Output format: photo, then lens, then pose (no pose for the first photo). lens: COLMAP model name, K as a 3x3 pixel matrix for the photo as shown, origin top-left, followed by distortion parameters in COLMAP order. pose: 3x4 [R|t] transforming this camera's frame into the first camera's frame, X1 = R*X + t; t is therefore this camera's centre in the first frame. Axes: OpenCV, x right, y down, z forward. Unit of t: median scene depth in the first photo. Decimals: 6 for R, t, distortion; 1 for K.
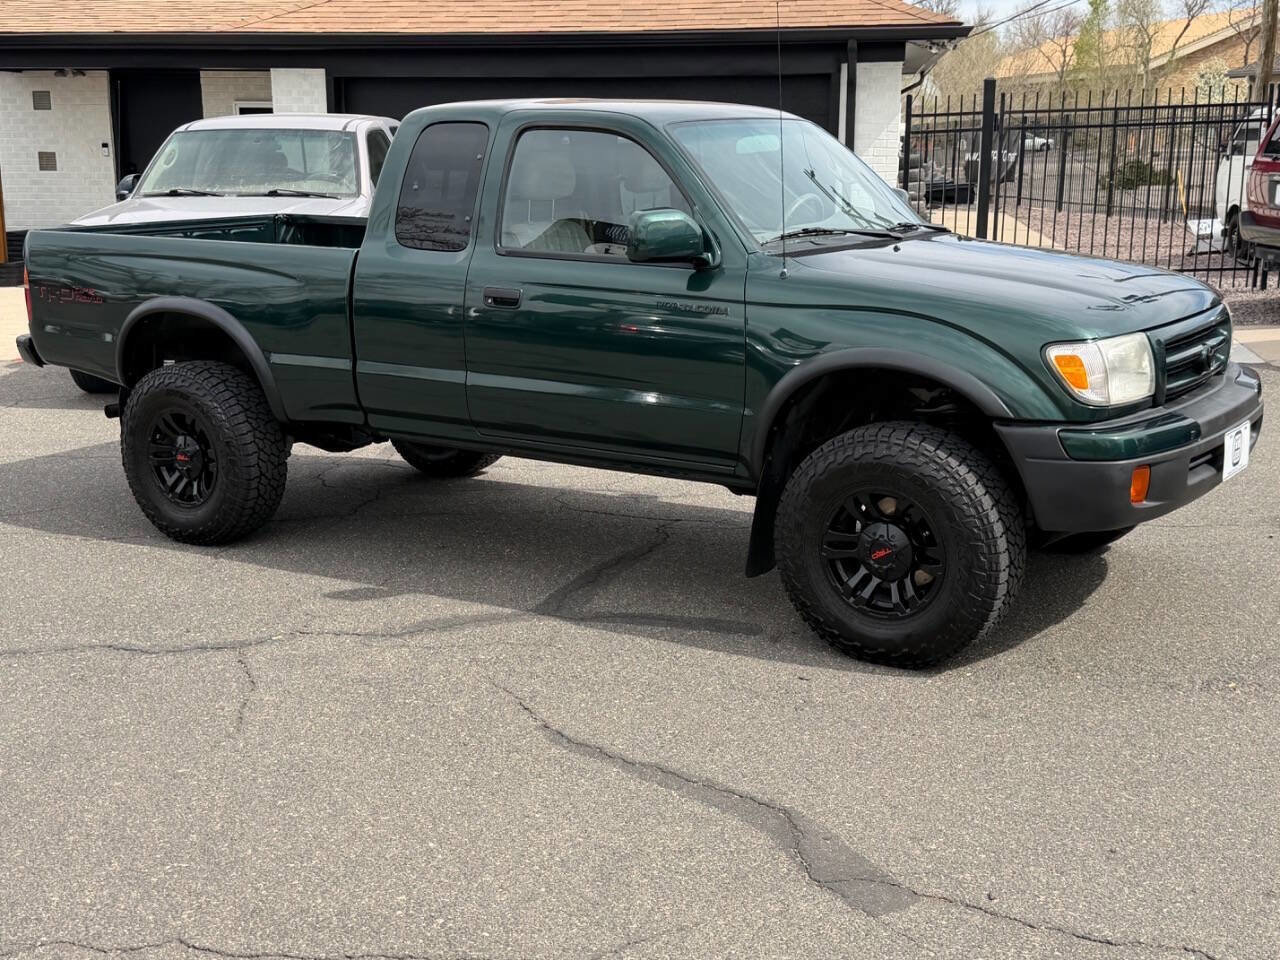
lens RADIAL K [[1521.8, 0, 640.0], [0, 1521.8, 480.0], [0, 0, 1]] dist [0.213628, -0.526506]
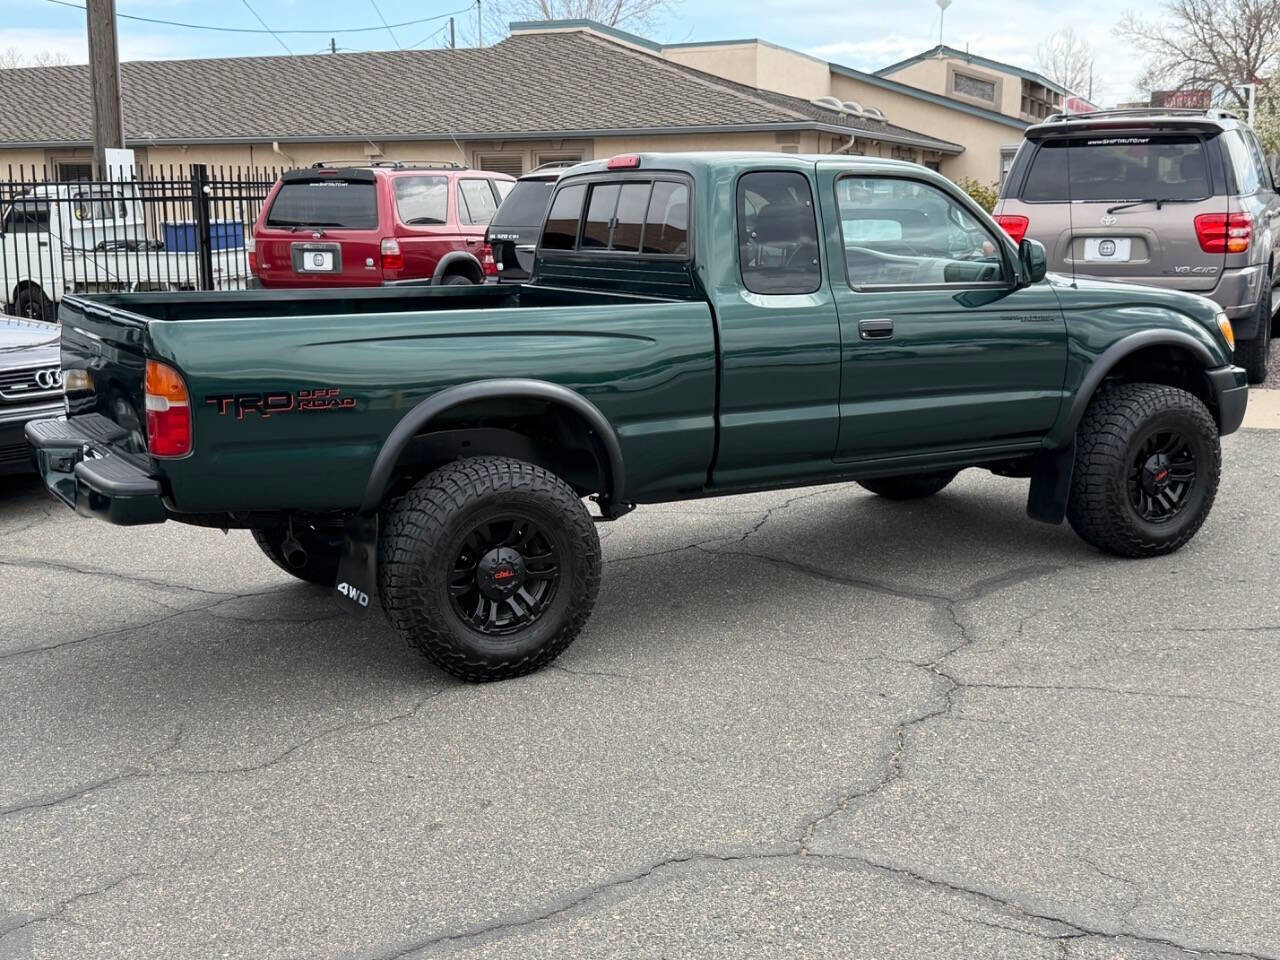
lens RADIAL K [[1475.4, 0, 640.0], [0, 1475.4, 480.0], [0, 0, 1]] dist [0.181883, -0.383974]
pose [[0.463236, -0.156417, 0.872322, -1.072106], [0.201051, 0.977186, 0.068455, -0.117173], [-0.863129, 0.143670, 0.484115, 0.628806]]
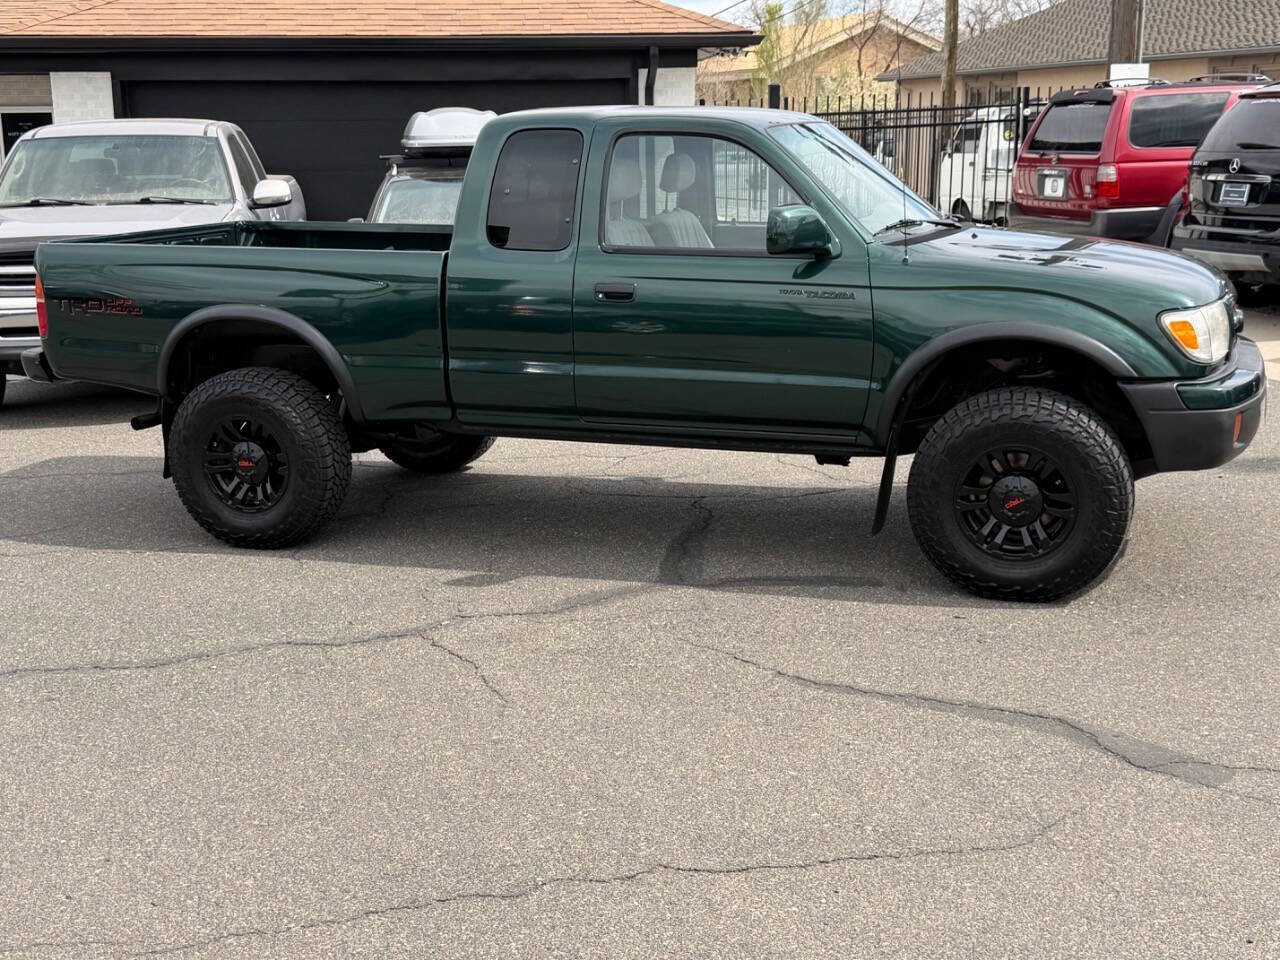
lens RADIAL K [[1521.8, 0, 640.0], [0, 1521.8, 480.0], [0, 0, 1]] dist [0.213628, -0.526506]
pose [[0.973372, -0.059586, 0.221353, -0.307719], [0.059783, 0.998194, 0.005814, 0.006578], [-0.221300, 0.007574, 0.975176, -0.044759]]
